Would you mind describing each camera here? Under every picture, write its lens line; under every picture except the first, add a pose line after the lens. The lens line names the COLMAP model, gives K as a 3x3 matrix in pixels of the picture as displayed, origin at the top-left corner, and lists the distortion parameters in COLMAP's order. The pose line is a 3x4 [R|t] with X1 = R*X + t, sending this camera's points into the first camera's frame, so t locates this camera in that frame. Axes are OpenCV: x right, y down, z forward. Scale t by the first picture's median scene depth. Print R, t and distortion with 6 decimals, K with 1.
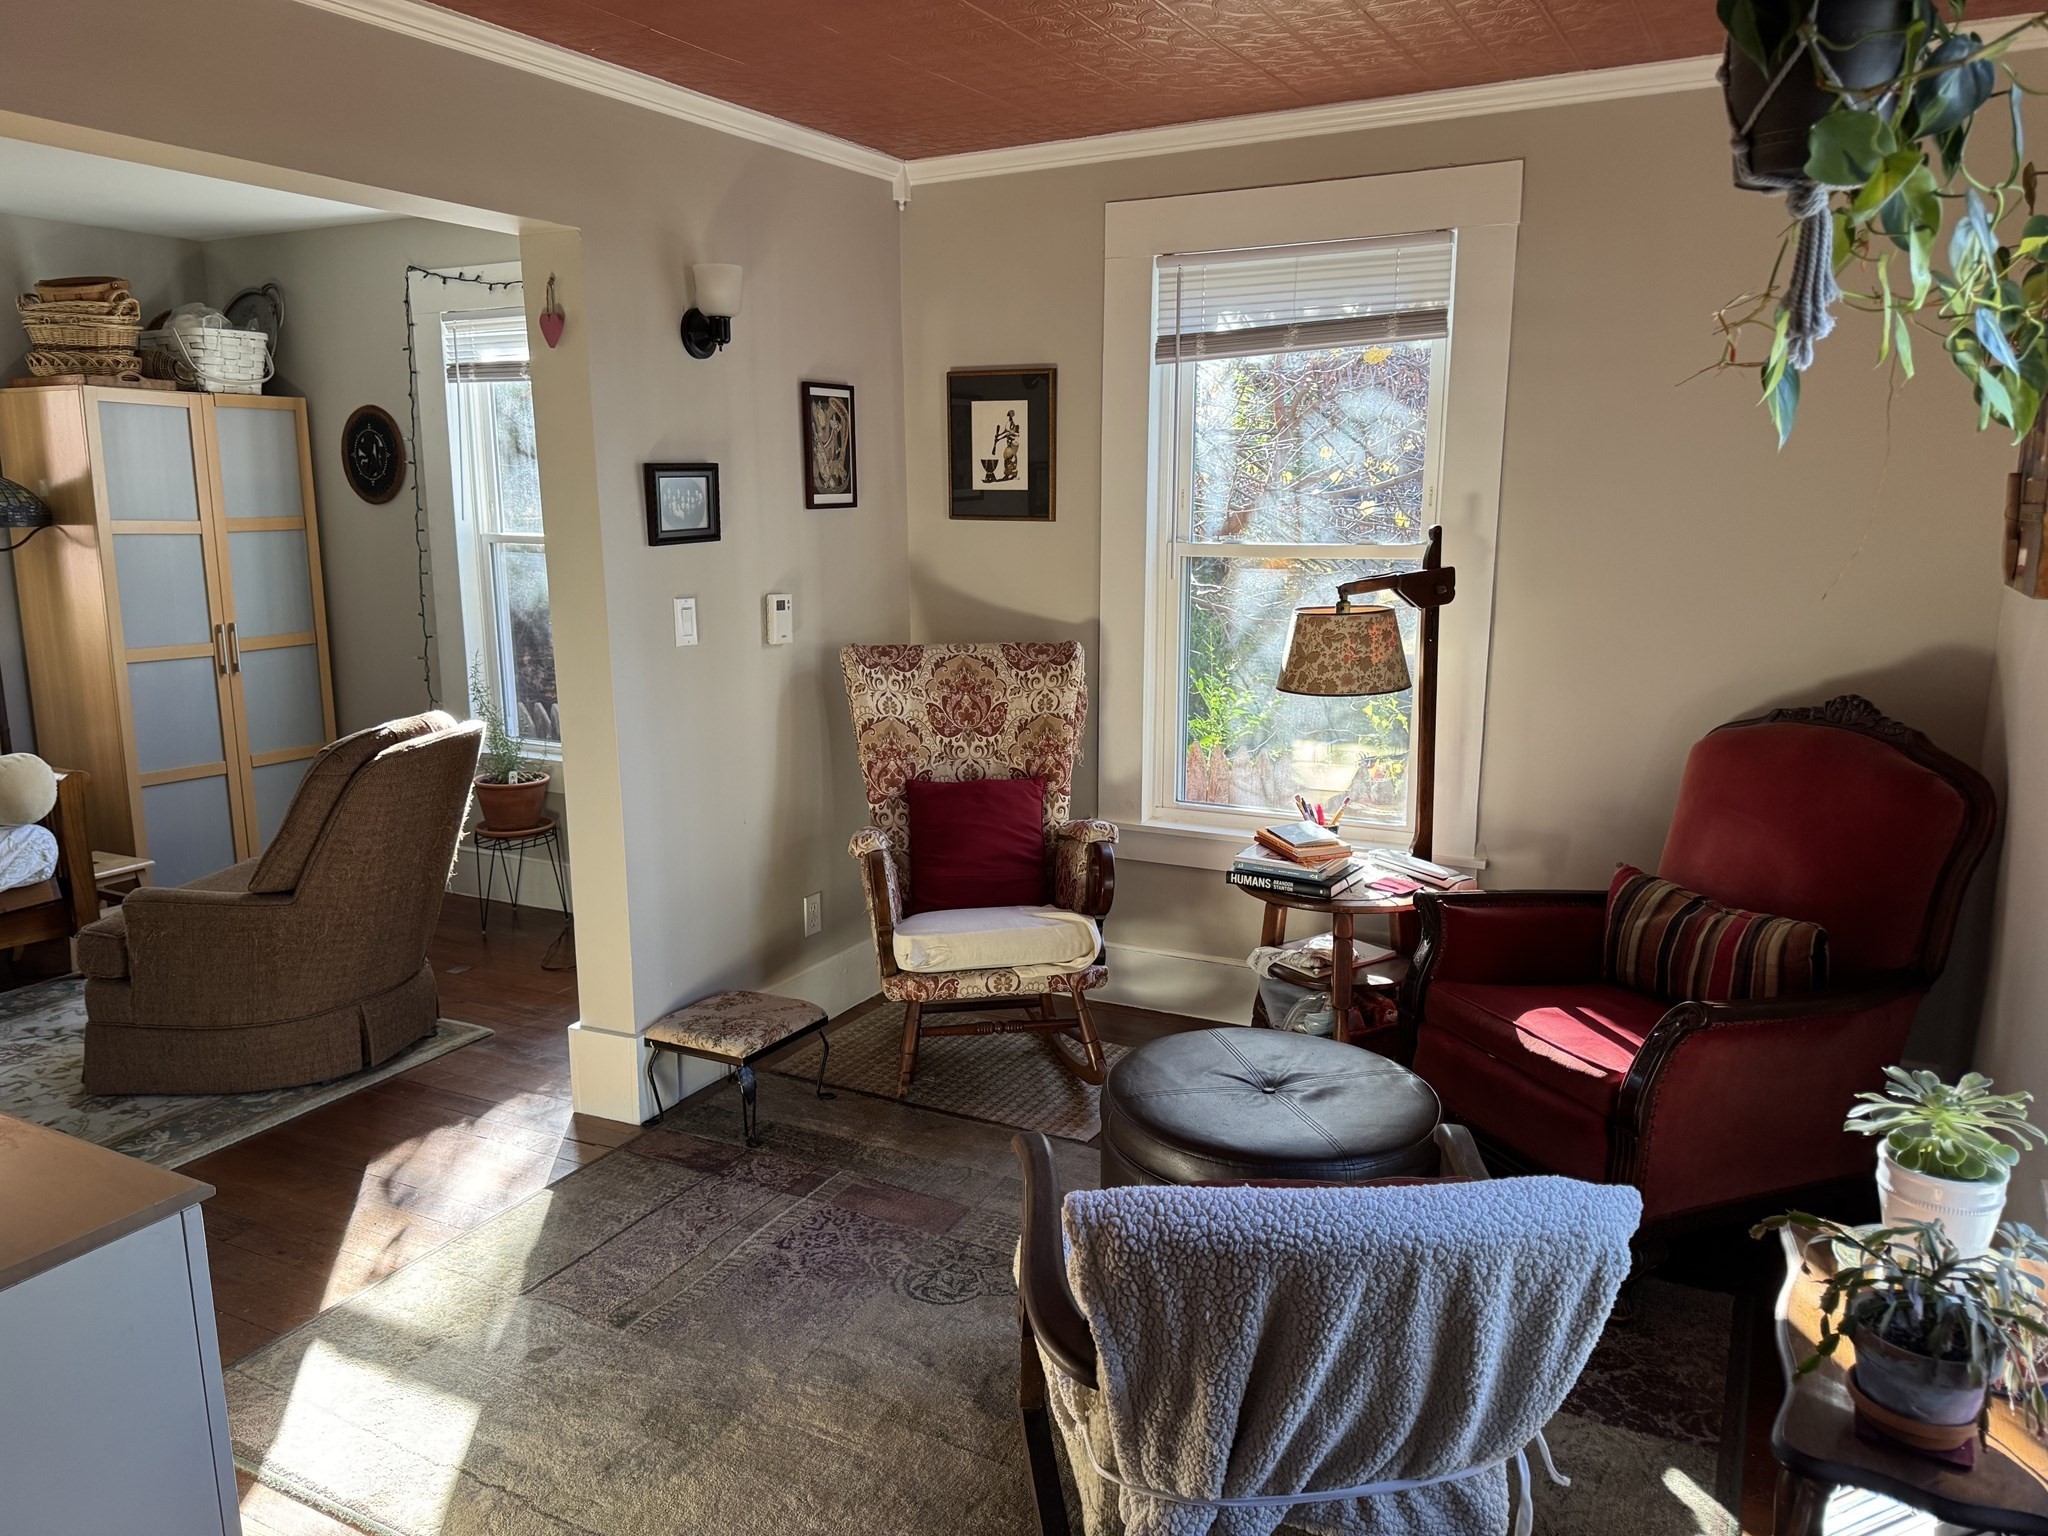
lens RADIAL K [[1440.6, 0, 1027.2], [0, 1440.6, 771.5], [0, 0, 1]] dist [0.023888, -0.023806]
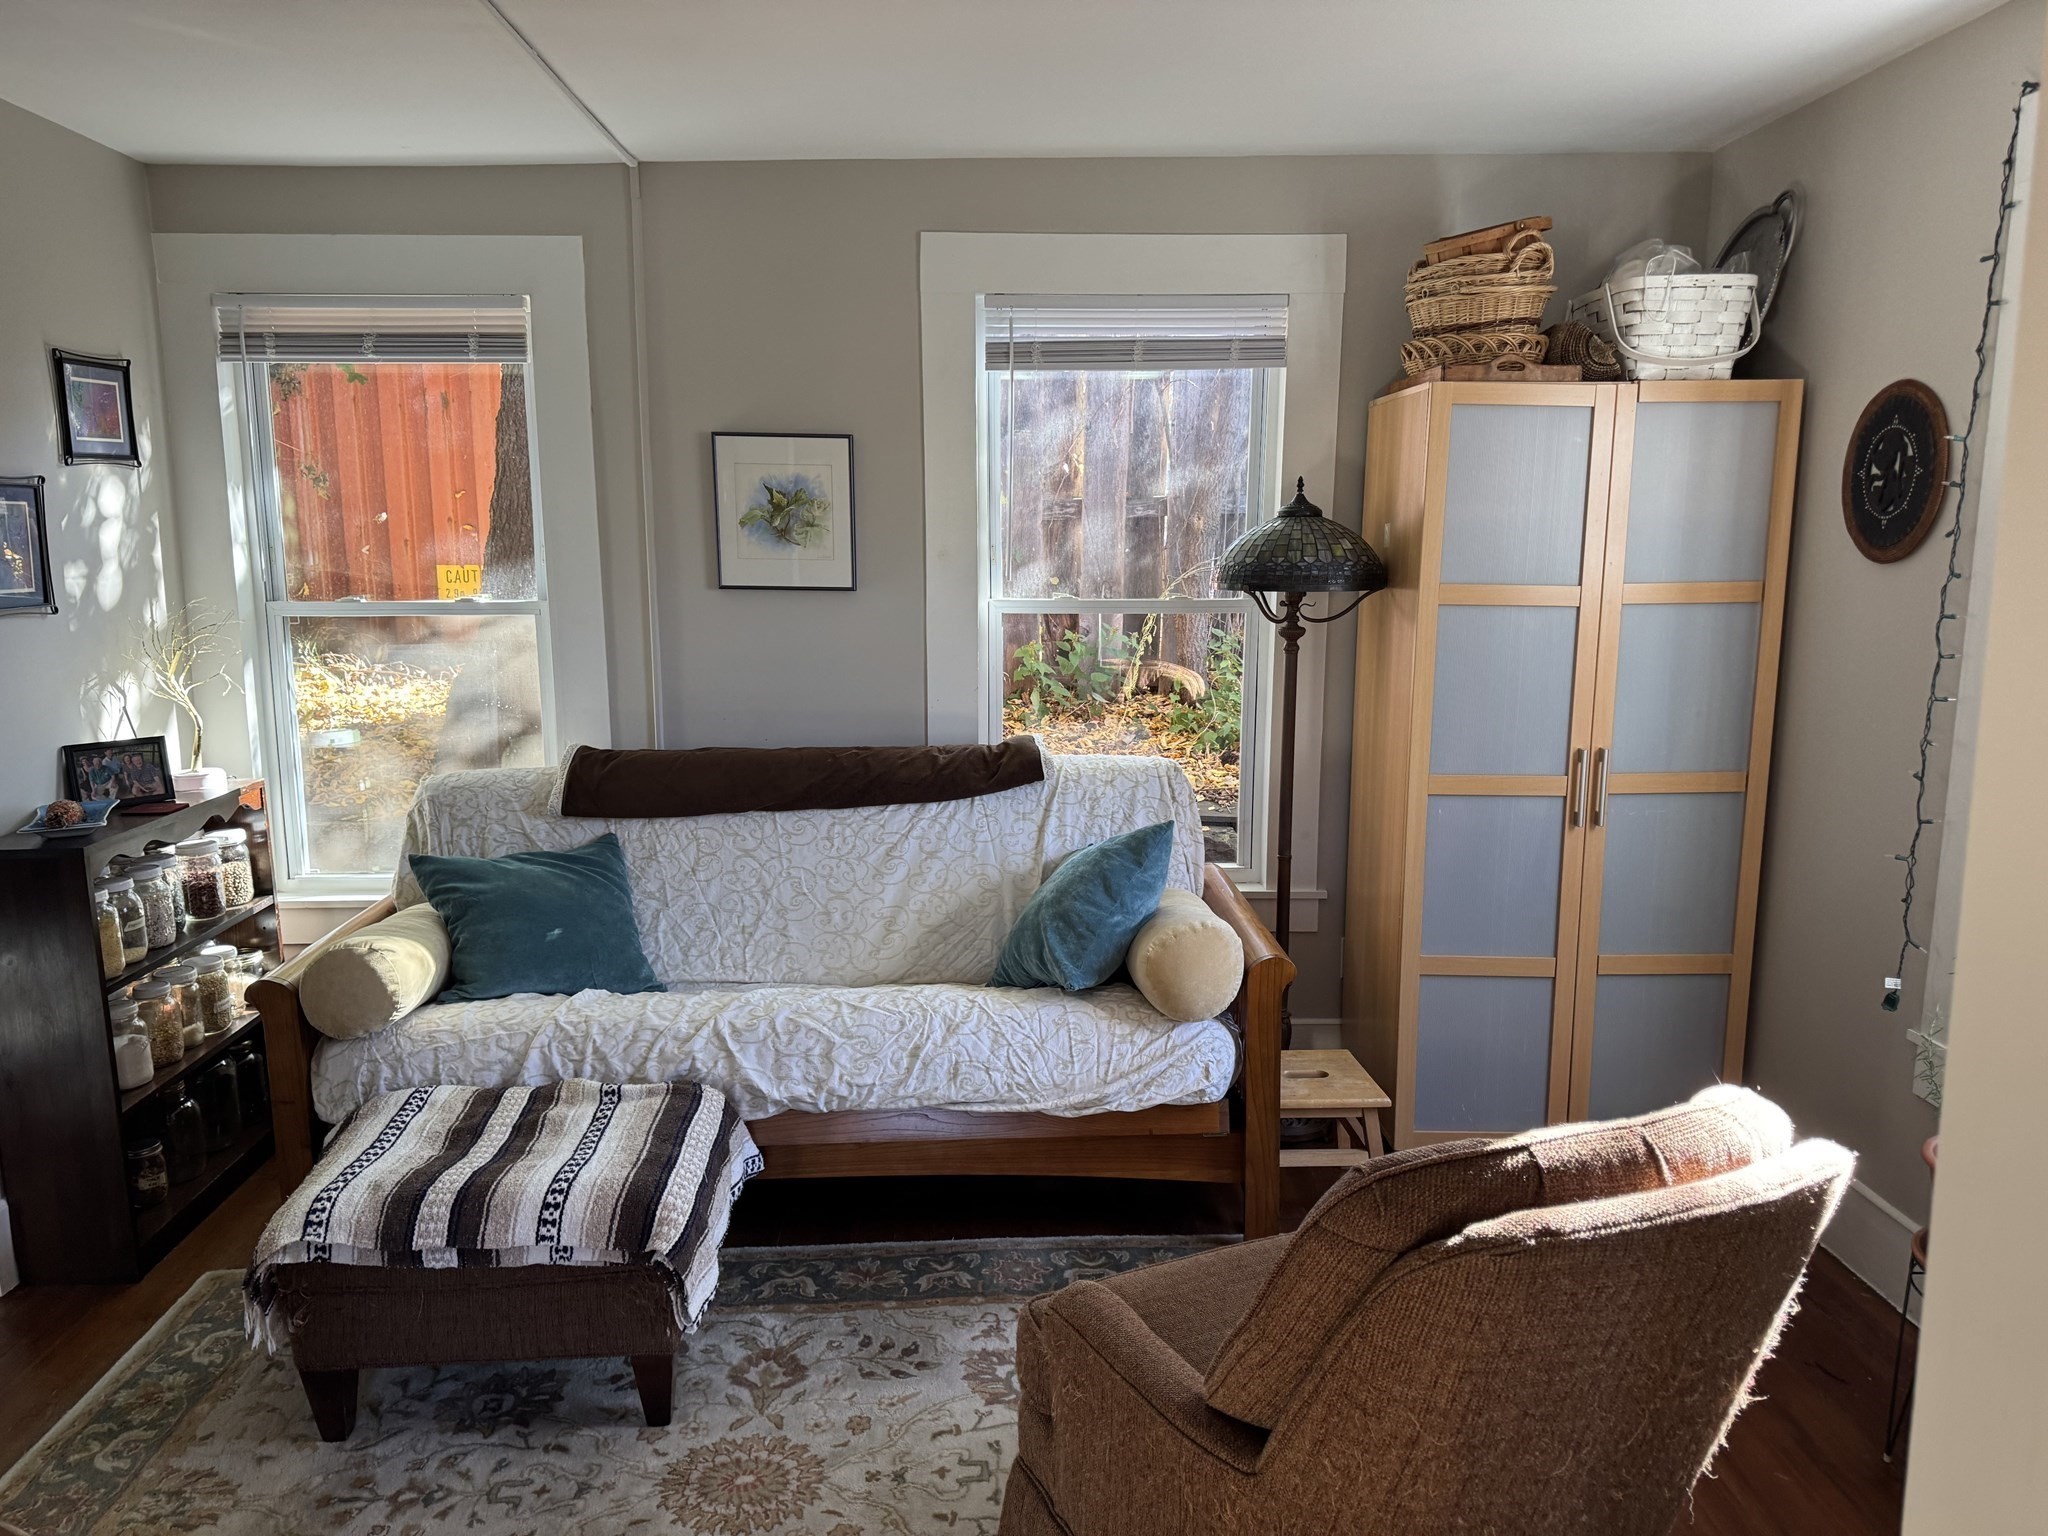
lens RADIAL K [[1440.6, 0, 1009.0], [0, 1440.6, 773.3], [0, 0, 1]] dist [0.023888, -0.023806]
pose [[0.479040, 0.148622, -0.865120, -0.134194], [-0.168167, 0.982845, 0.075729, -0.099854], [0.861534, 0.109207, 0.495816, 0.488173]]
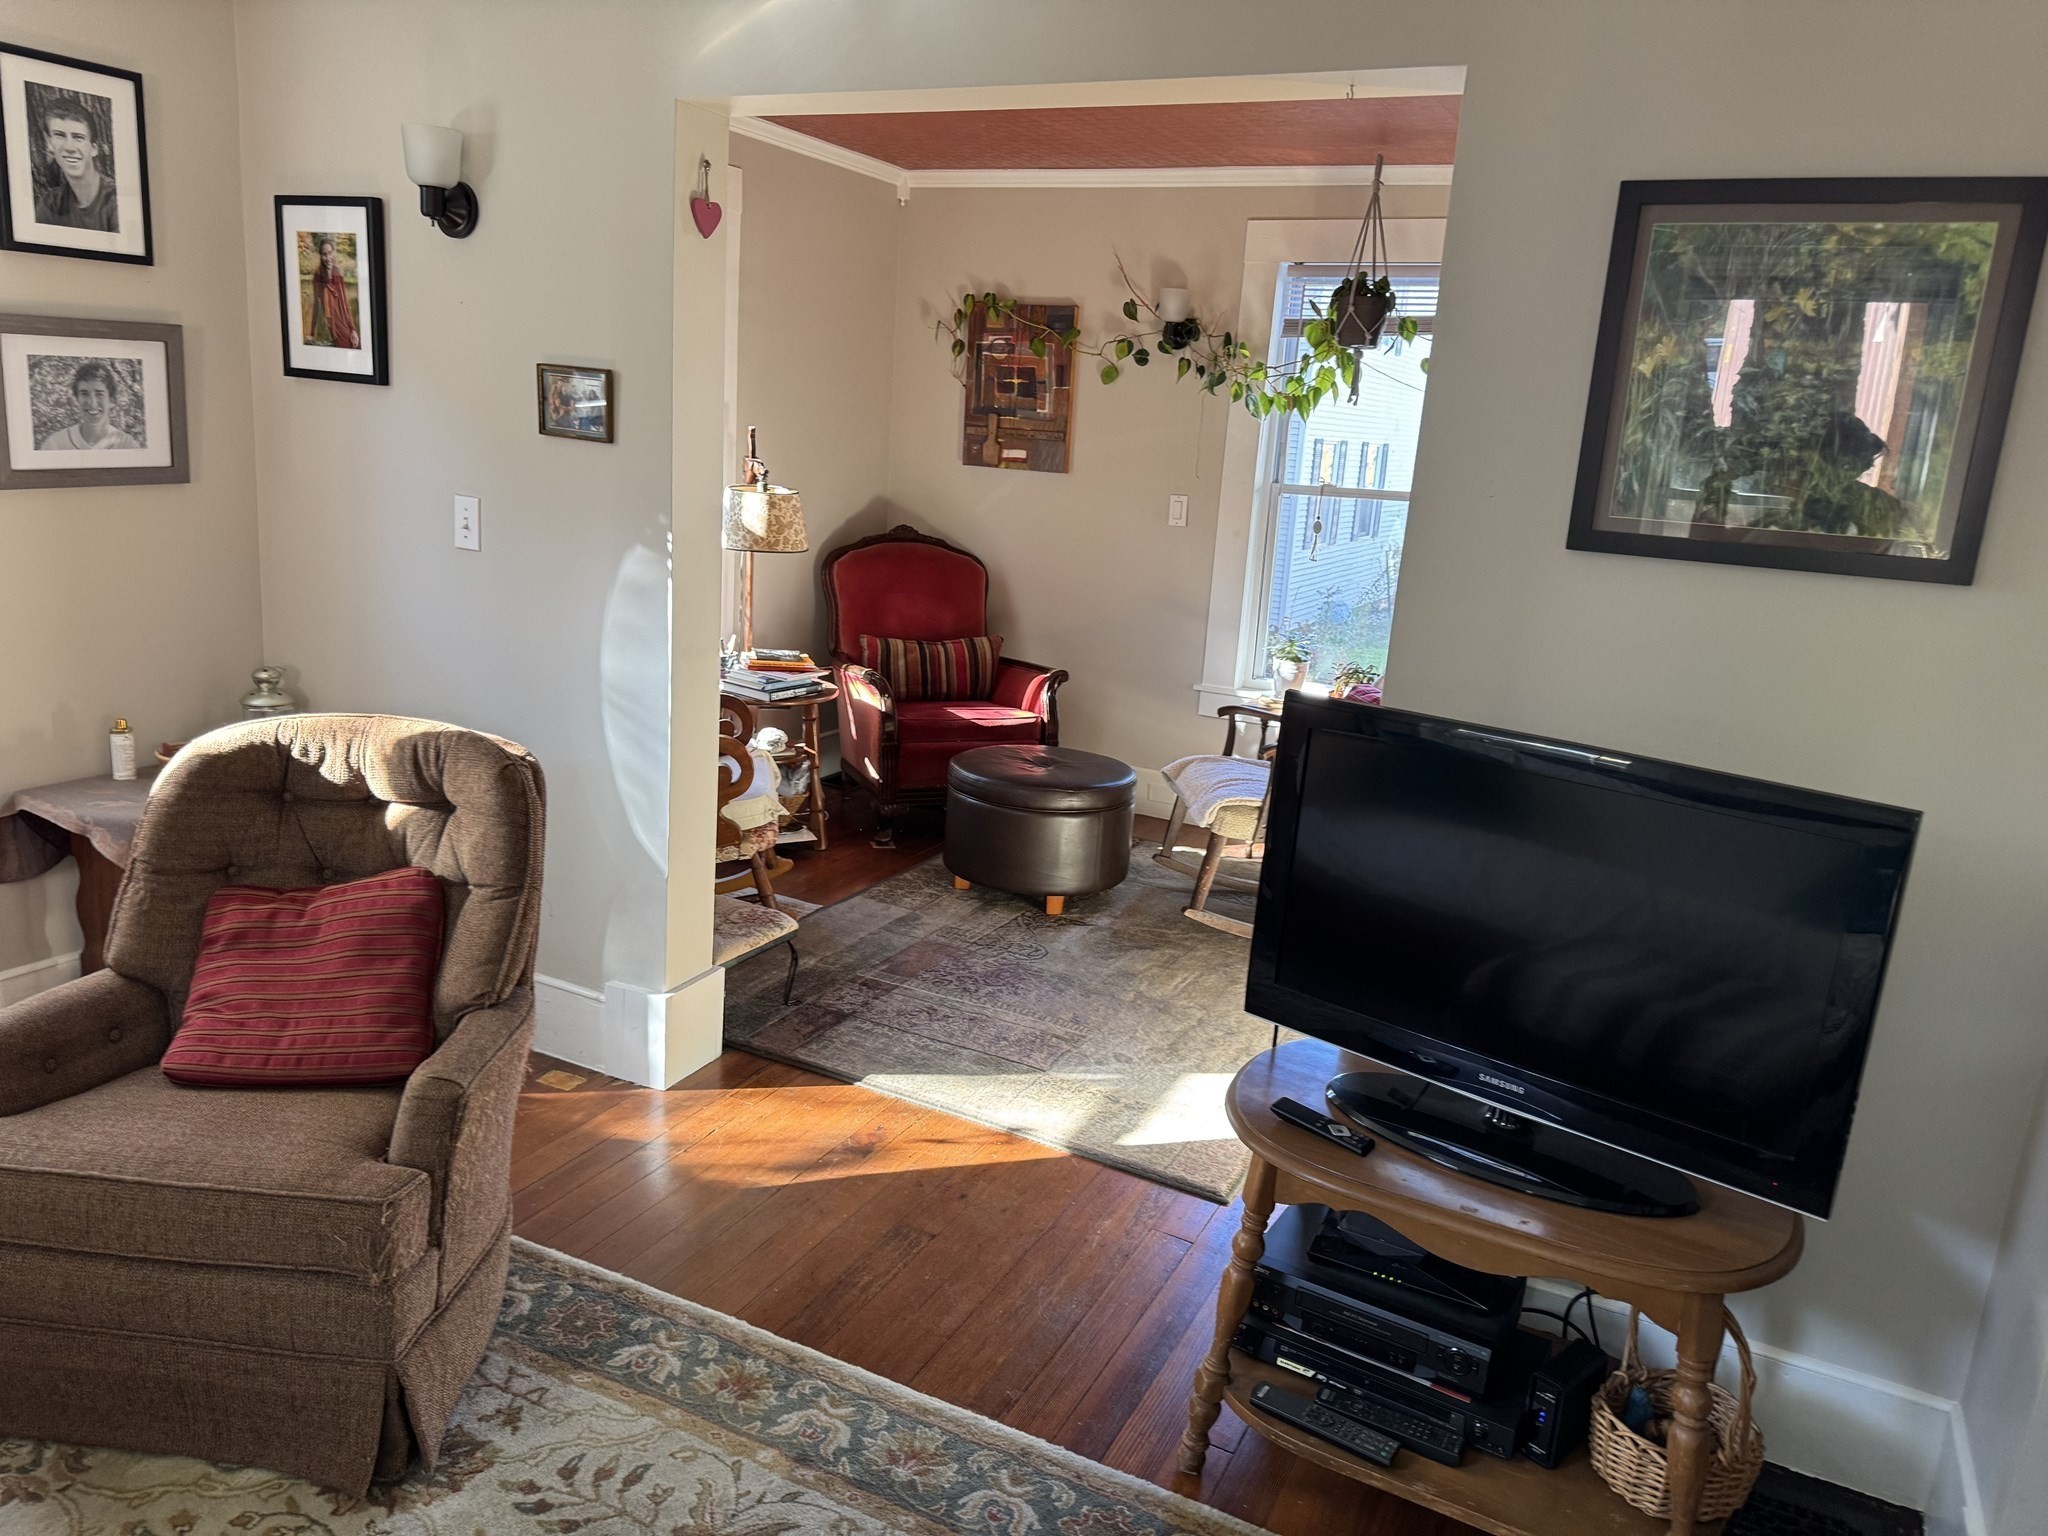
lens RADIAL K [[1440.6, 0, 1024.6], [0, 1440.6, 764.6], [0, 0, 1]] dist [0.023888, -0.023806]
pose [[0.018381, -0.245818, 0.969142, -1.166605], [0.130804, 0.961566, 0.241416, -0.152971], [-0.991238, 0.122330, 0.049829, 0.727371]]
